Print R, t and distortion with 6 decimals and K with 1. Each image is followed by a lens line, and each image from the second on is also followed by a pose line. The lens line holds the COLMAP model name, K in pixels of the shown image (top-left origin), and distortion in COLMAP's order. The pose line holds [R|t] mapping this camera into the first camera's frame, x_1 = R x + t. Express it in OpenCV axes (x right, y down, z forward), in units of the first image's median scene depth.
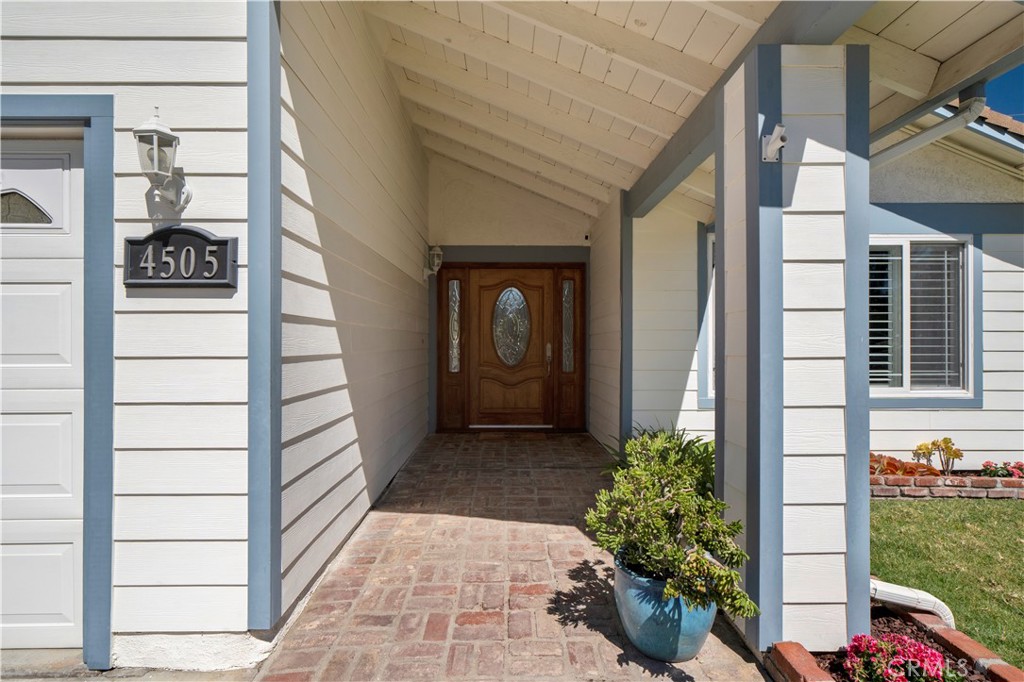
lens RADIAL K [[454.0, 0, 512.0], [0, 454.0, 341.0], [0, 0, 1]] dist [-0.046979, 0.008291]
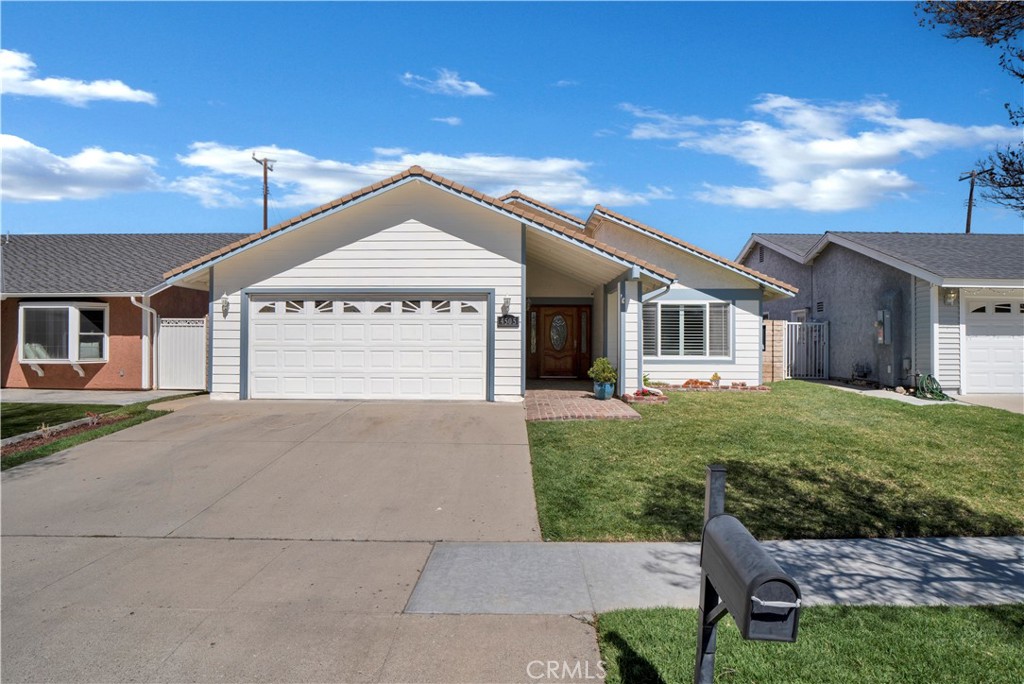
lens RADIAL K [[454.0, 0, 512.0], [0, 454.0, 342.0], [0, 0, 1]] dist [-0.046979, 0.008291]
pose [[0.999451, 0.004689, -0.032798, -0.239561], [-0.004780, 0.999985, -0.002706, 0.032828], [0.032784, 0.002861, 0.999458, -1.896134]]
